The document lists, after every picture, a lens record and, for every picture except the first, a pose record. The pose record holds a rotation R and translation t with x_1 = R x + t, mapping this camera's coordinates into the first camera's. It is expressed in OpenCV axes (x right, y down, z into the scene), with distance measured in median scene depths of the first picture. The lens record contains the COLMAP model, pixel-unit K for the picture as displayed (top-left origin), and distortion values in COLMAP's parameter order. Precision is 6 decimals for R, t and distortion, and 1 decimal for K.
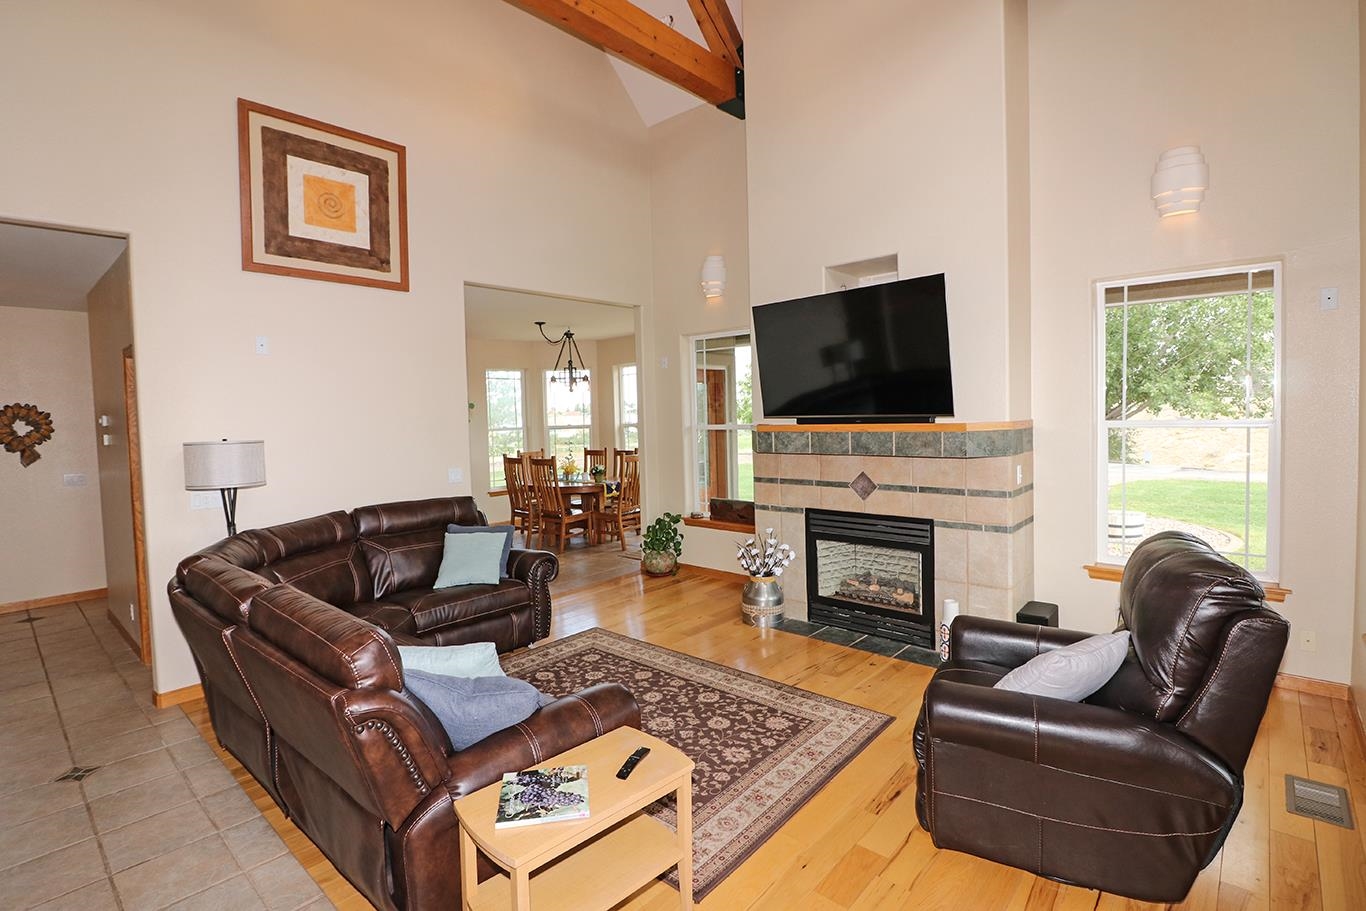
lens RADIAL K [[631.8, 0, 679.1], [0, 631.8, 449.5], [0, 0, 1]] dist [-0.014327, -0.000879]
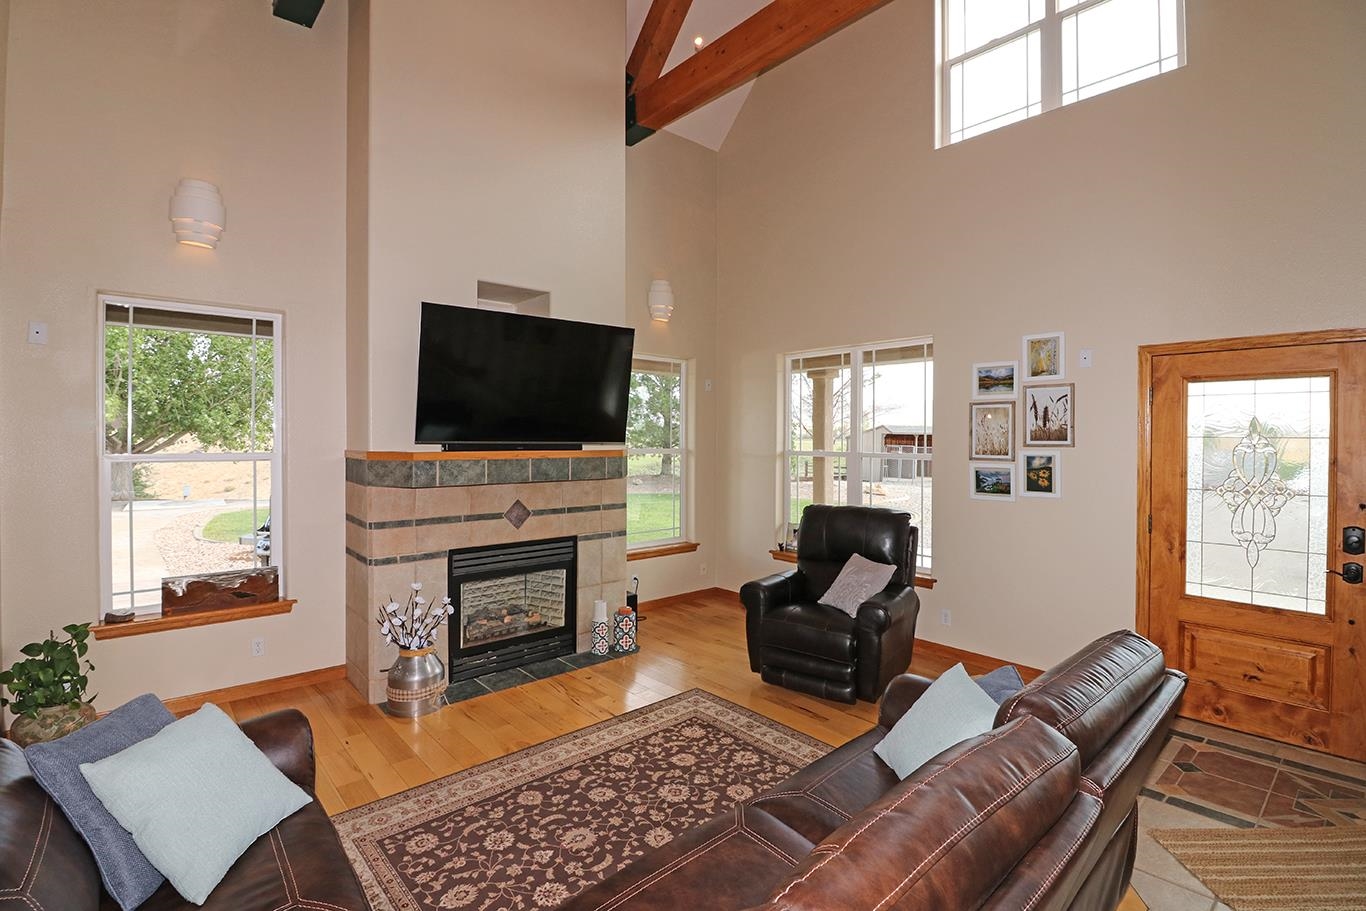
lens RADIAL K [[631.8, 0, 677.4], [0, 631.8, 447.9], [0, 0, 1]] dist [-0.014327, -0.000879]
pose [[0.135471, 0.005862, 0.990764, -0.692405], [0.047259, 0.998806, -0.012371, -0.022687], [-0.989654, 0.048498, 0.135032, 0.664702]]
